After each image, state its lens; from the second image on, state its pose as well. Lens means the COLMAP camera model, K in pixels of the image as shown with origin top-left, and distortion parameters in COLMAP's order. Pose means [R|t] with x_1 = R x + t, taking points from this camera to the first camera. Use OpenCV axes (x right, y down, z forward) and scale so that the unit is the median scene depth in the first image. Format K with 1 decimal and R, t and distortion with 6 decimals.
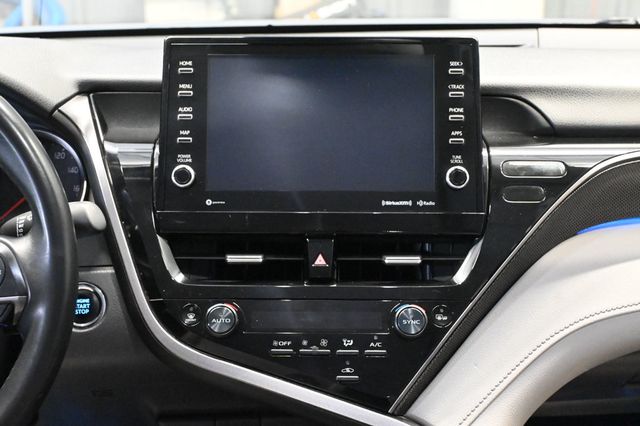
lens RADIAL K [[1054.3, 0, 320.0], [0, 1054.3, 213.0], [0, 0, 1]] dist [-0.206633, 0.083271]
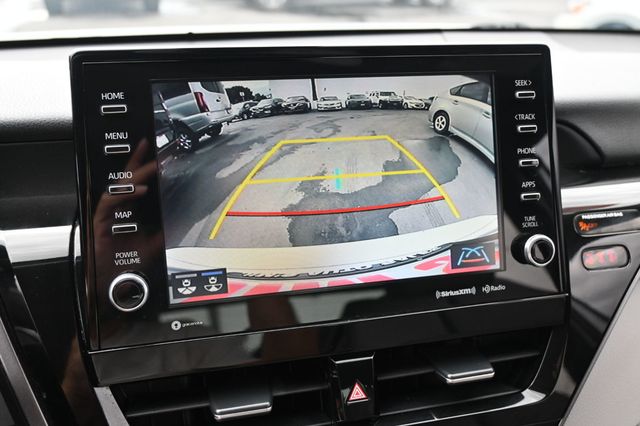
lens RADIAL K [[578.4, 0, 320.0], [0, 578.4, 213.0], [0, 0, 1]] dist [-0.048582, -0.001889]
pose [[0.968703, -0.082948, 0.233954, -0.096846], [0.053882, 0.990308, 0.128008, -0.113610], [-0.242305, -0.111396, 0.963784, 0.658358]]
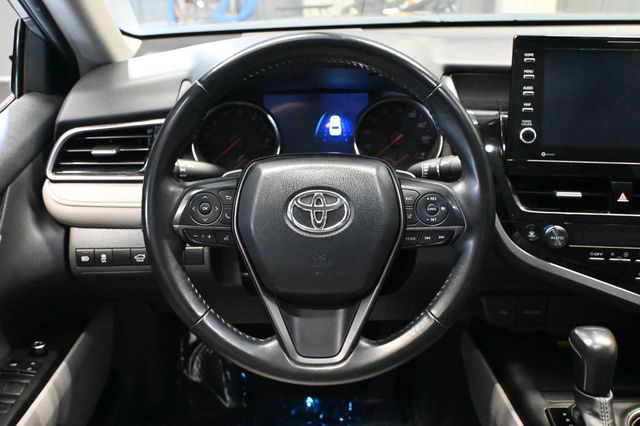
lens RADIAL K [[722.6, 0, 320.0], [0, 722.6, 213.0], [0, 0, 1]] dist [0.001017, -0.016431]
pose [[0.997376, 0.030565, -0.065621, -0.340408], [-0.025316, 0.996523, 0.079381, -0.000682], [0.067820, -0.077511, 0.994682, -0.004223]]
